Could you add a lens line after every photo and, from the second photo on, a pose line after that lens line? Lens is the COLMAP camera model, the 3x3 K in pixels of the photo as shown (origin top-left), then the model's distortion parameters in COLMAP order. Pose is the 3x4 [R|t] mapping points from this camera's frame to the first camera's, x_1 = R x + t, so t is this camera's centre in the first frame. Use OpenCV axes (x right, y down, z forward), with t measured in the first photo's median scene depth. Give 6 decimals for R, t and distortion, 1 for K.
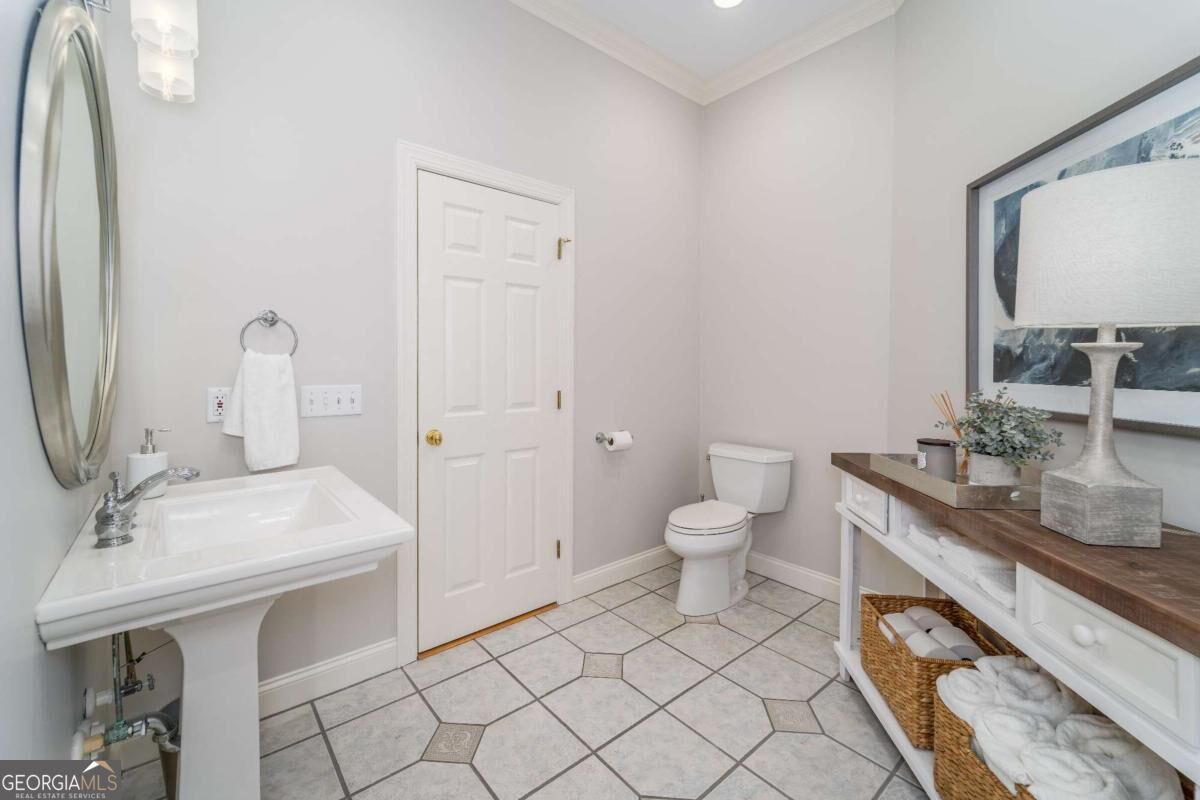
lens RADIAL K [[486.9, 0, 603.4], [0, 486.9, 383.2], [0, 0, 1]] dist [-0.000458, -0.000051]
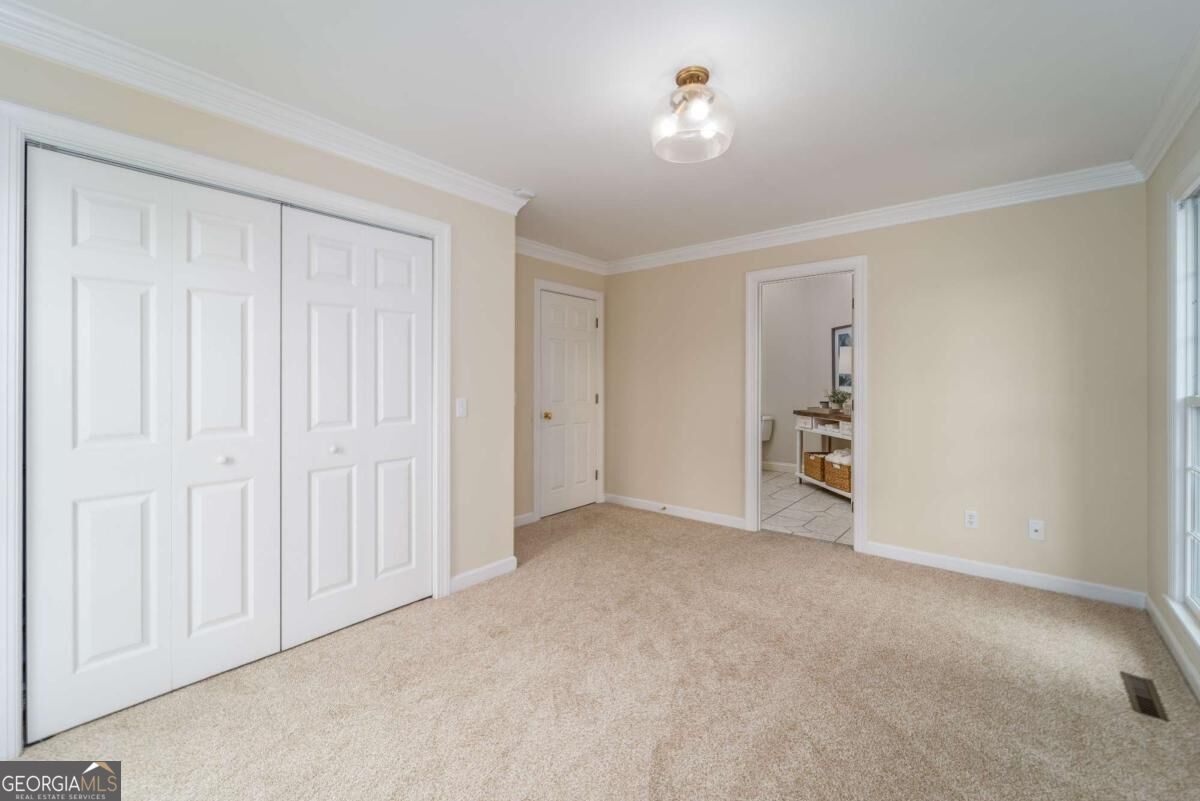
lens RADIAL K [[486.9, 0, 603.4], [0, 486.9, 383.7], [0, 0, 1]] dist [-0.000458, -0.000051]
pose [[0.988245, 0.000942, 0.152875, -1.483823], [0.003425, 0.999594, -0.028299, 0.077945], [-0.152839, 0.028490, 0.987840, -2.316597]]
